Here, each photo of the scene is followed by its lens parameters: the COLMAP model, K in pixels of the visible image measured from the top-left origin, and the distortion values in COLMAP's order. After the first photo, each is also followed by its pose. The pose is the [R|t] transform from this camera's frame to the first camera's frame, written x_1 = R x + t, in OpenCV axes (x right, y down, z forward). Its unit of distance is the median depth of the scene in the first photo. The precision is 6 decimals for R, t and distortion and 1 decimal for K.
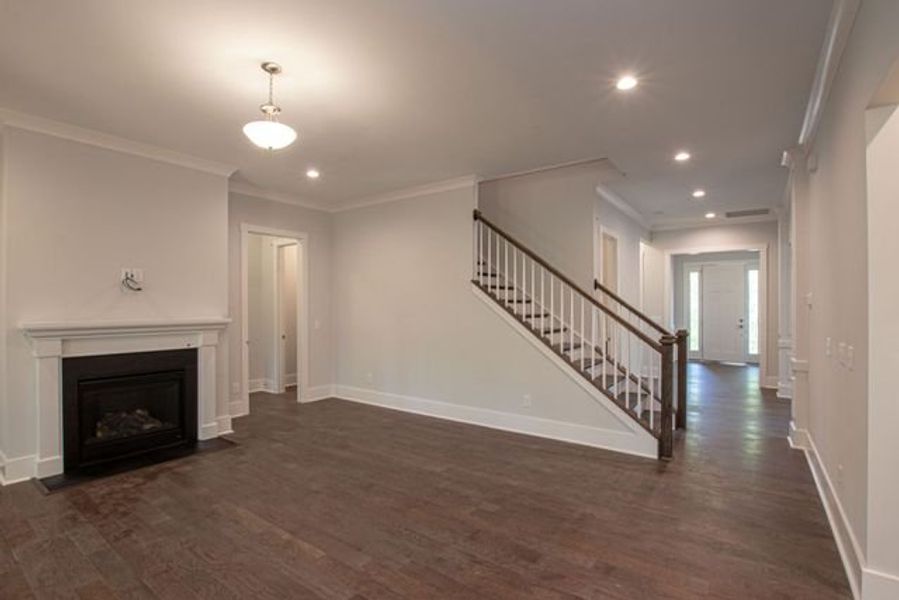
lens RADIAL K [[429.3, 0, 452.8], [0, 429.3, 302.9], [0, 0, 1]] dist [-0.039597, 0.008315]
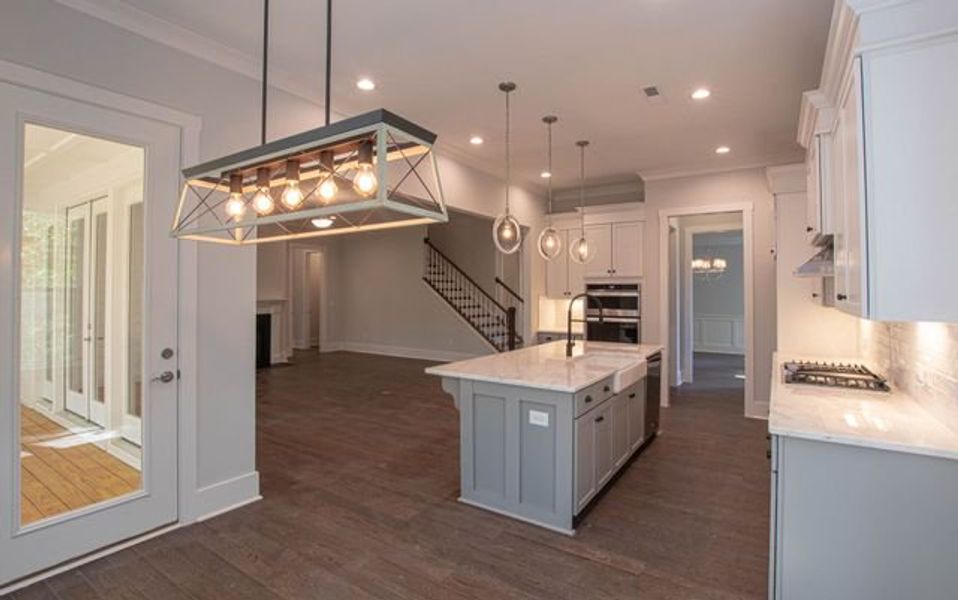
lens RADIAL K [[461.0, 0, 473.1], [0, 461.0, 291.1], [0, 0, 1]] dist [-0.034389, 0.001706]
pose [[0.999907, 0.004340, 0.012913, 0.240613], [-0.004343, 0.999991, 0.000255, 0.000551], [-0.012912, -0.000311, 0.999917, -0.945318]]
